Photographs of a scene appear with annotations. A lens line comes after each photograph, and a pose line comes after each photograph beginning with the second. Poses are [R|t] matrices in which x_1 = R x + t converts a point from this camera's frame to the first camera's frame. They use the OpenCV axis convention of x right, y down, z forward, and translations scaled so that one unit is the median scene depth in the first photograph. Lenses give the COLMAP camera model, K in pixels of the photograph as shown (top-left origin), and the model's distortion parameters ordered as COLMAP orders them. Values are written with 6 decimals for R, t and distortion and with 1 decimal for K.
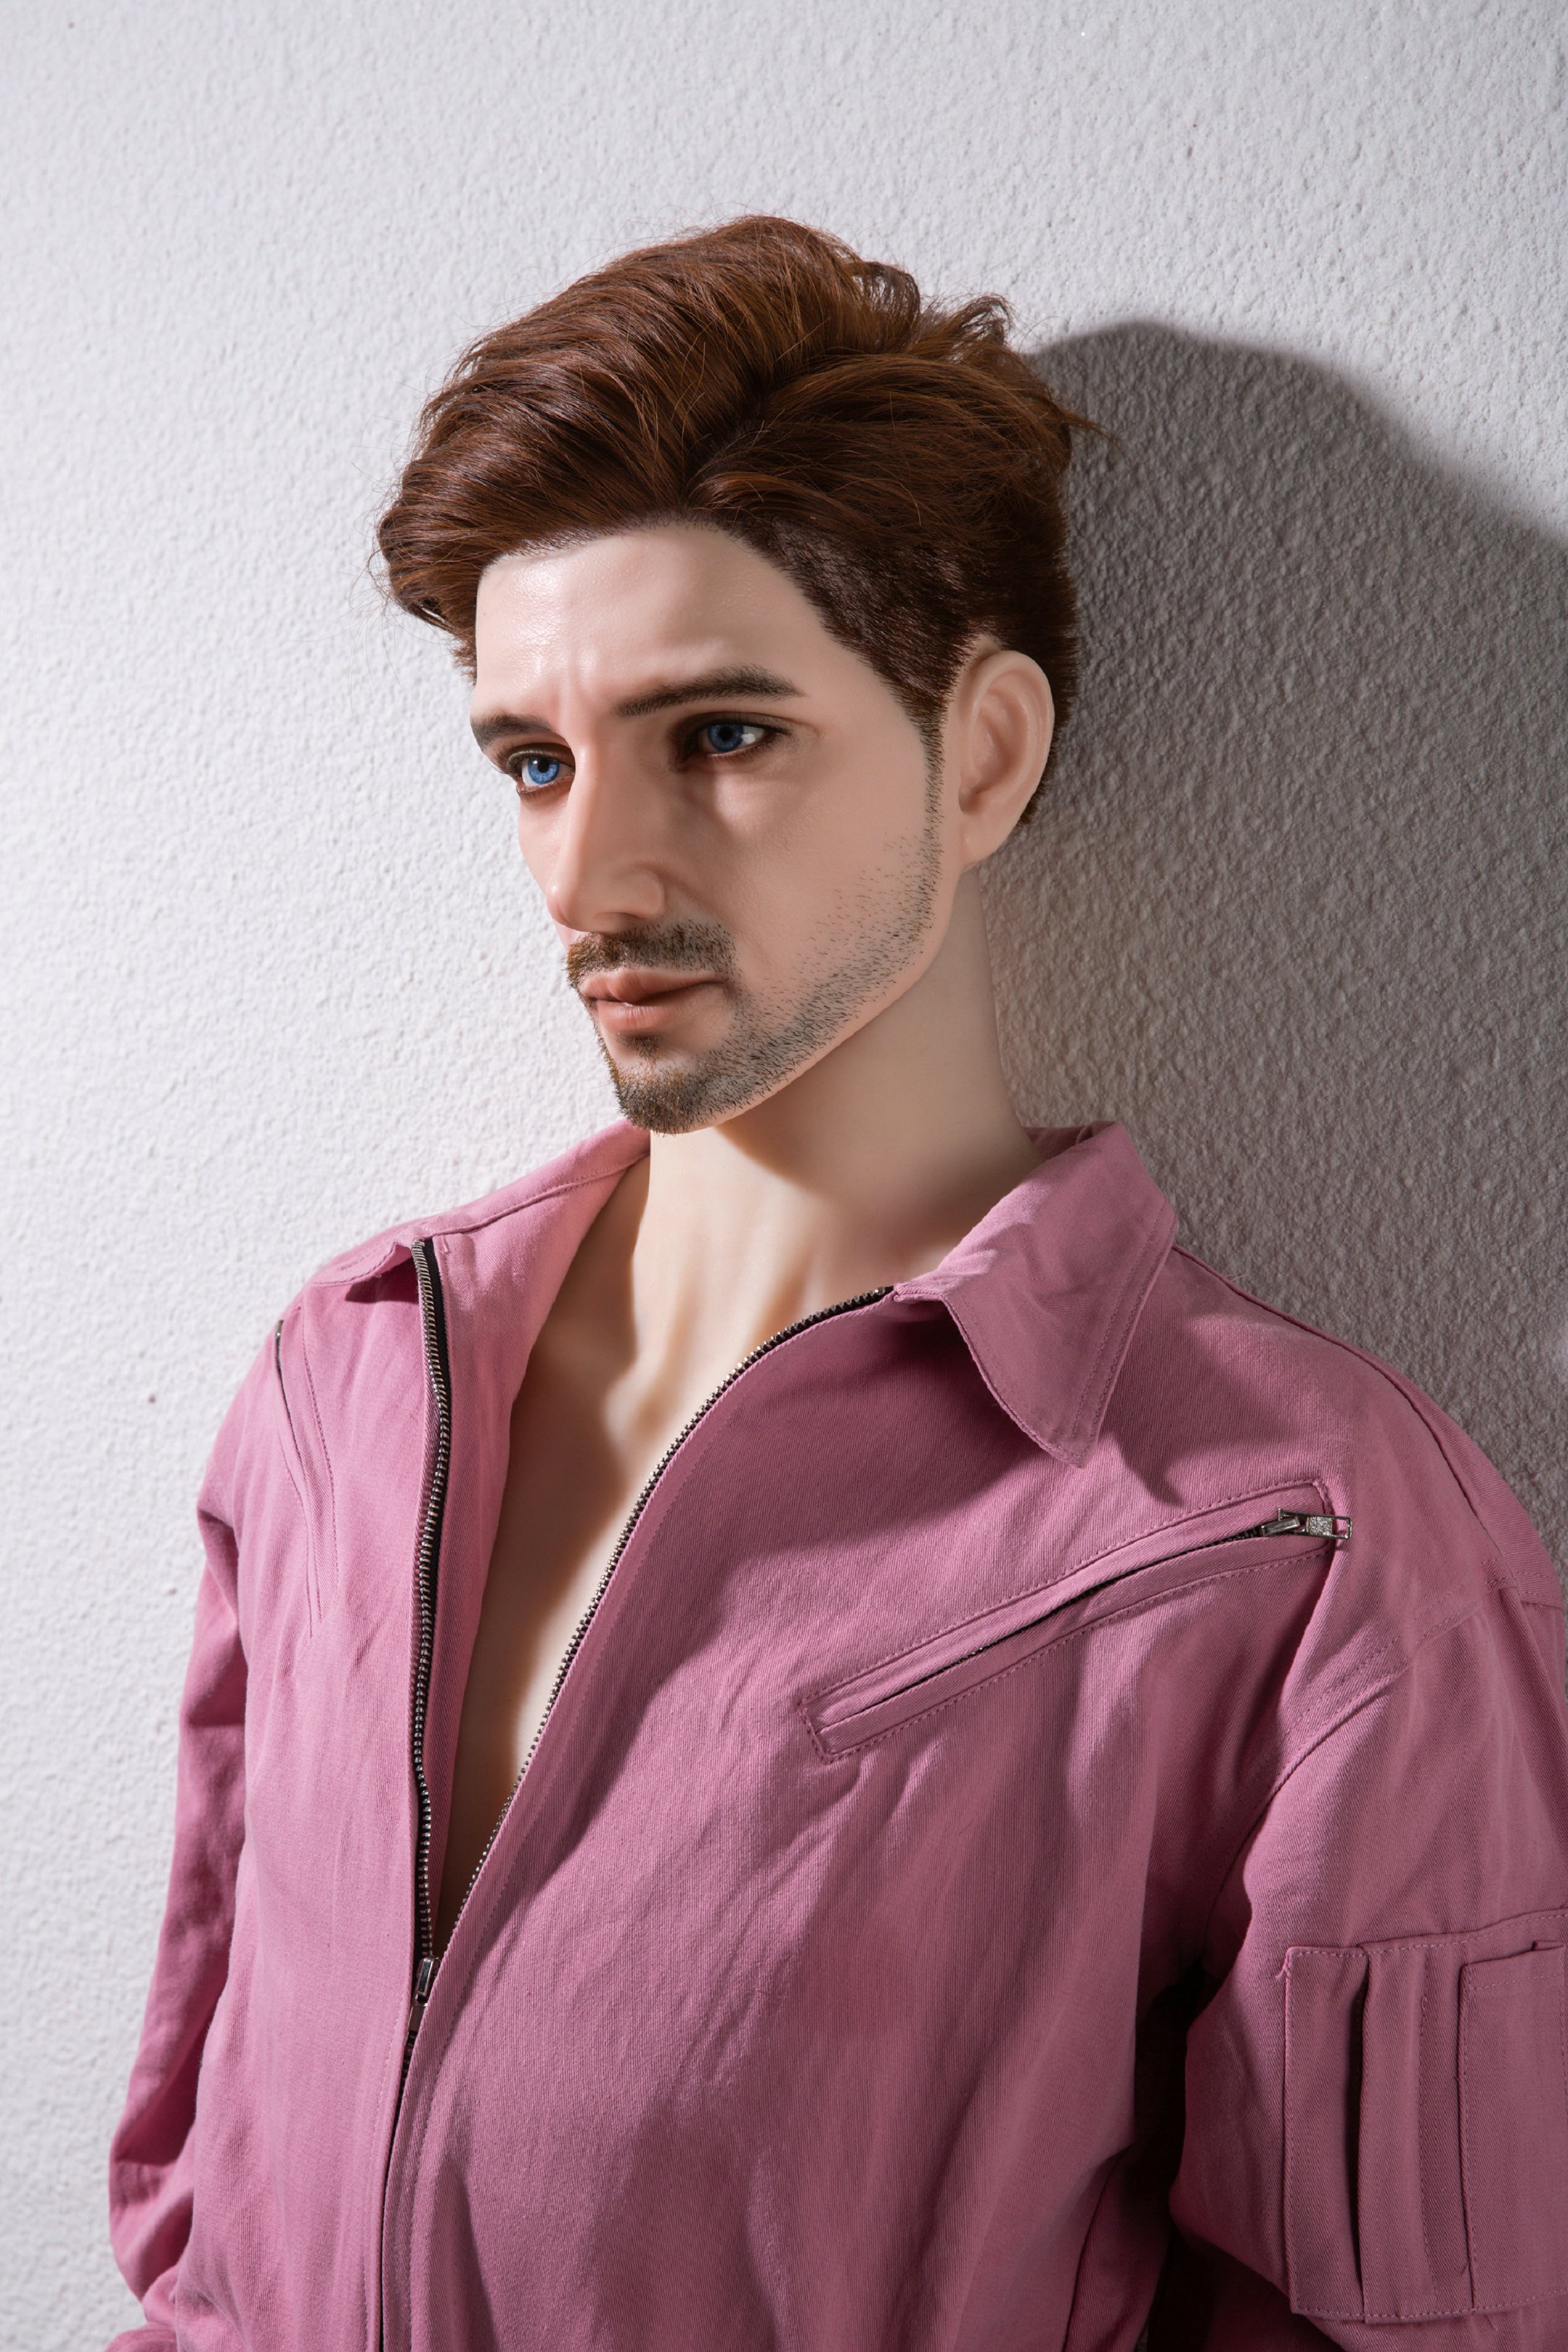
lens RADIAL K [[4242.1, 0, 784.0], [0, 4242.1, 1176.0], [0, 0, 1]] dist [0.143465, 0.216358]
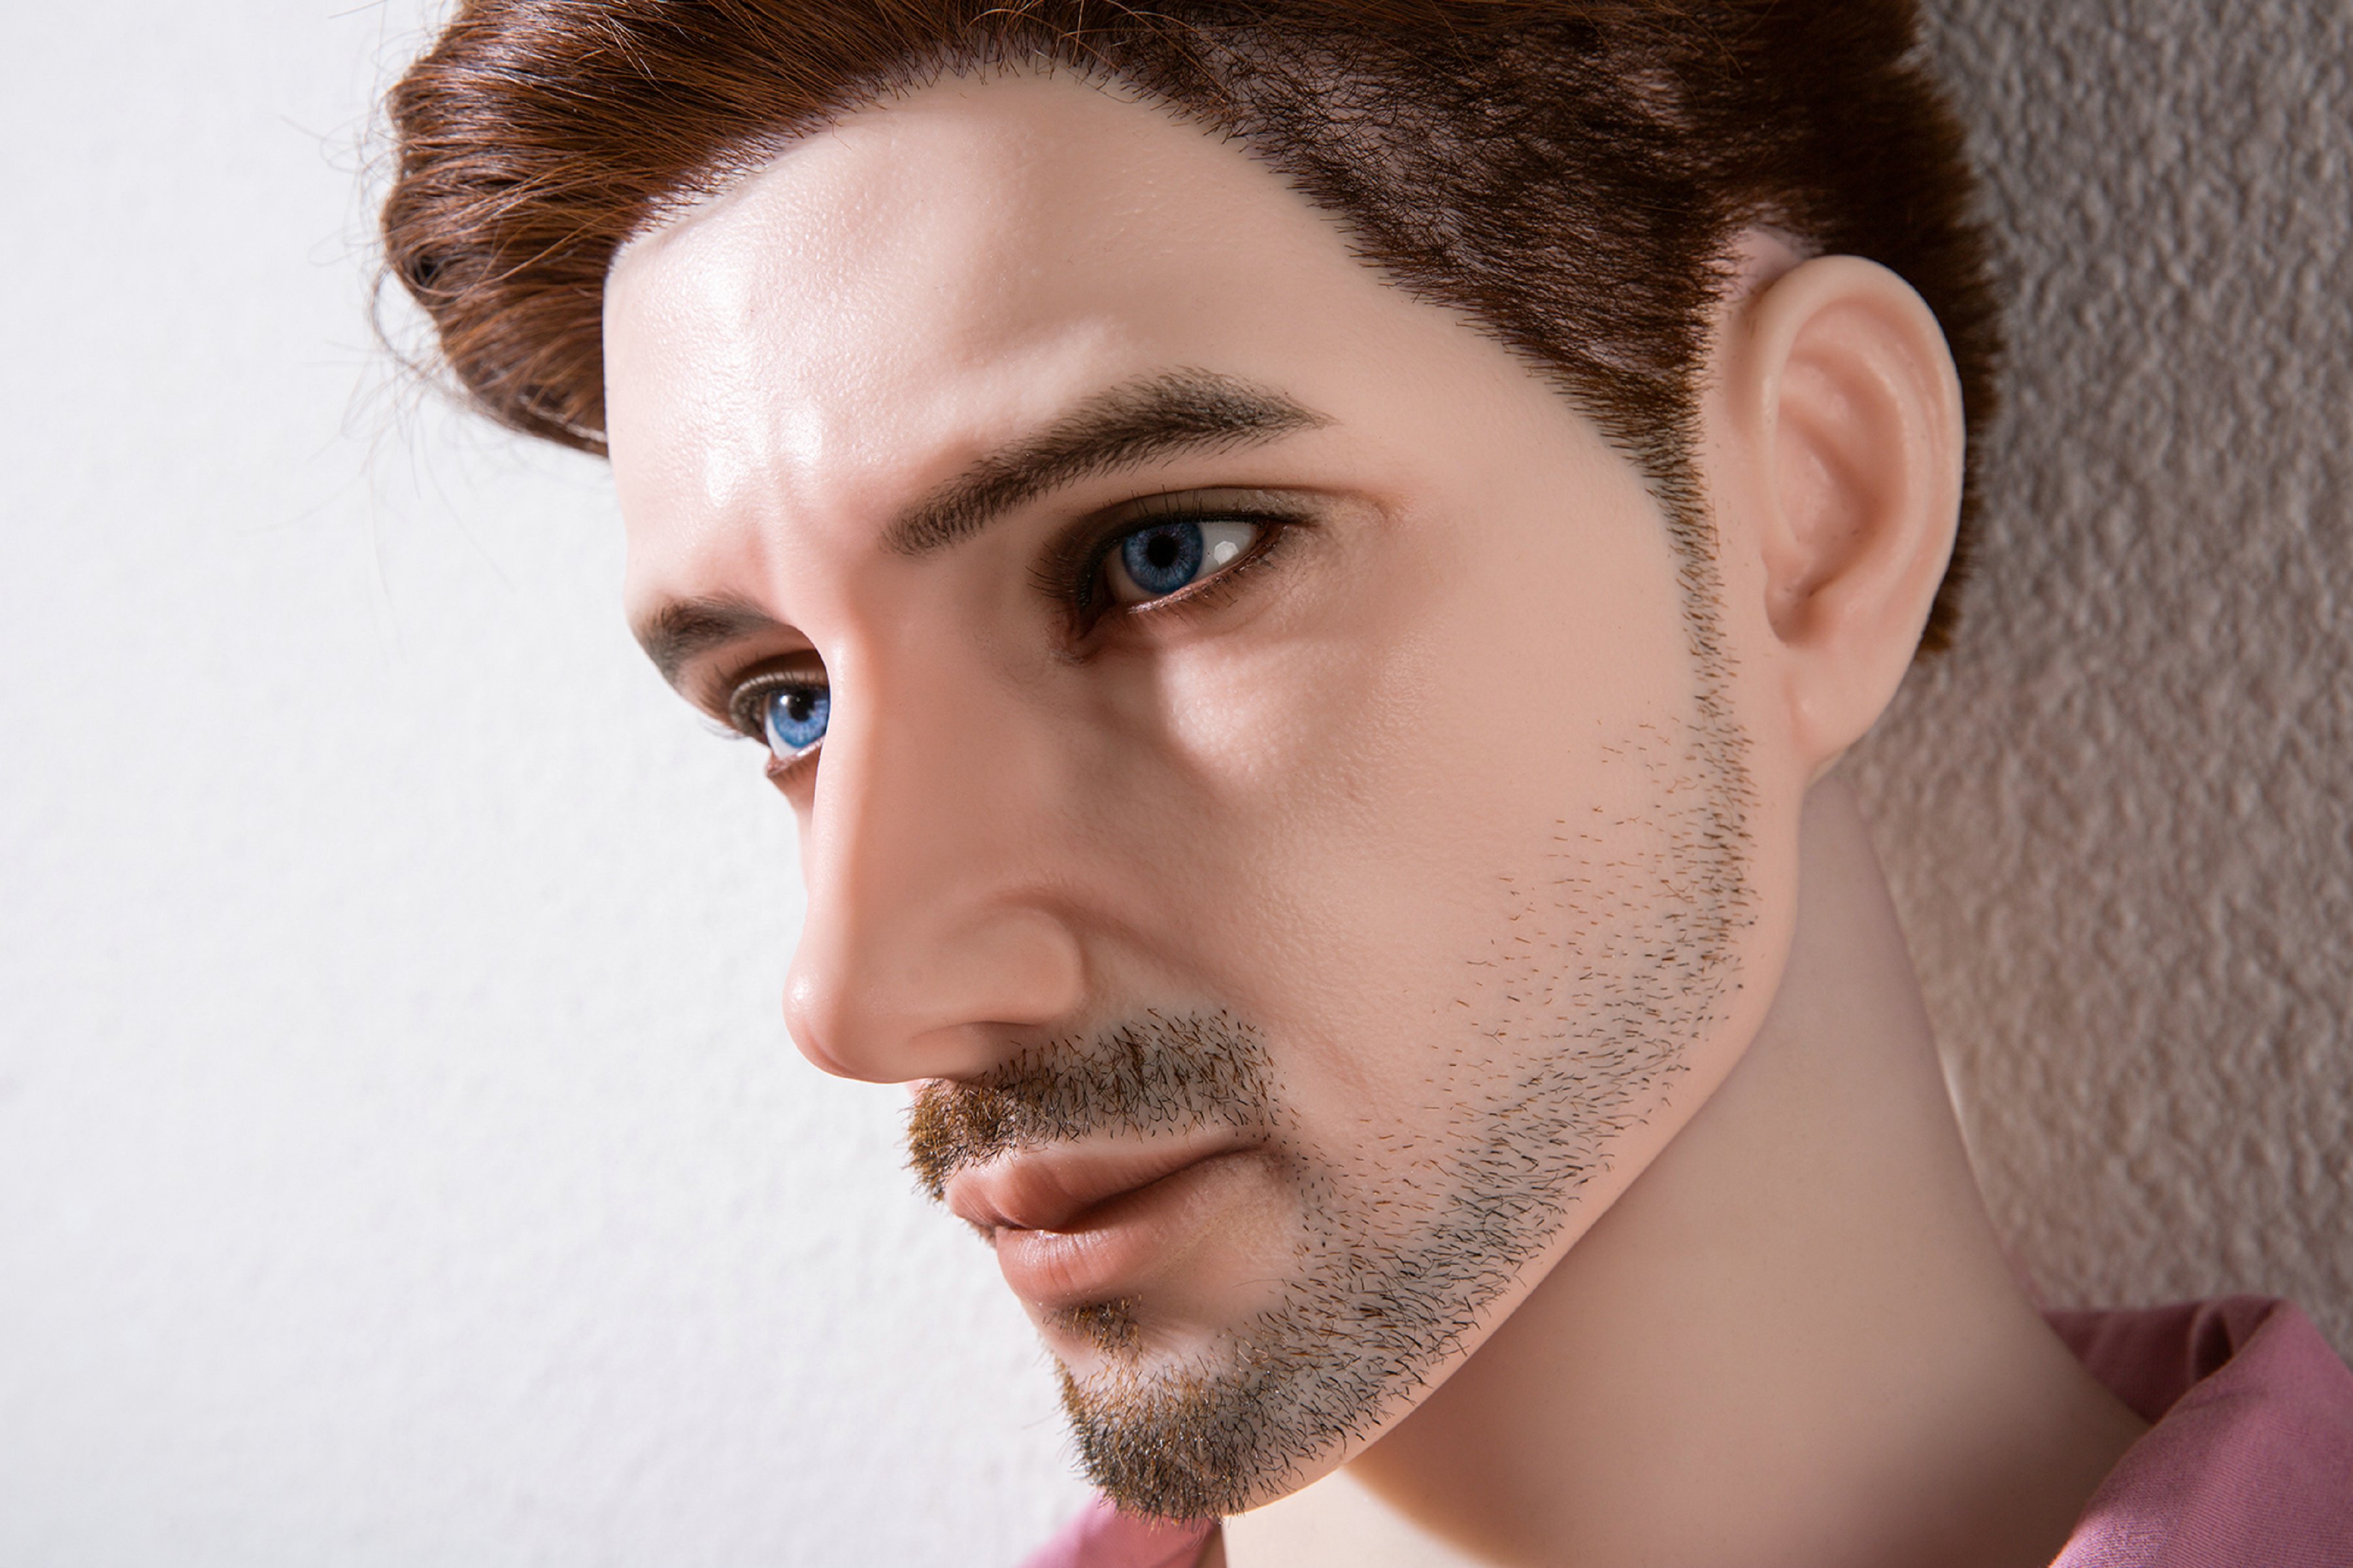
lens RADIAL K [[4017.2, 0, 1176.5], [0, 4017.2, 784.0], [0, 0, 1]] dist [0.075274, 0.142330]
pose [[0.975626, -0.169719, -0.139101, 0.035841], [0.156866, 0.982671, -0.098750, -0.040710], [0.153450, 0.074523, 0.985342, 0.583020]]
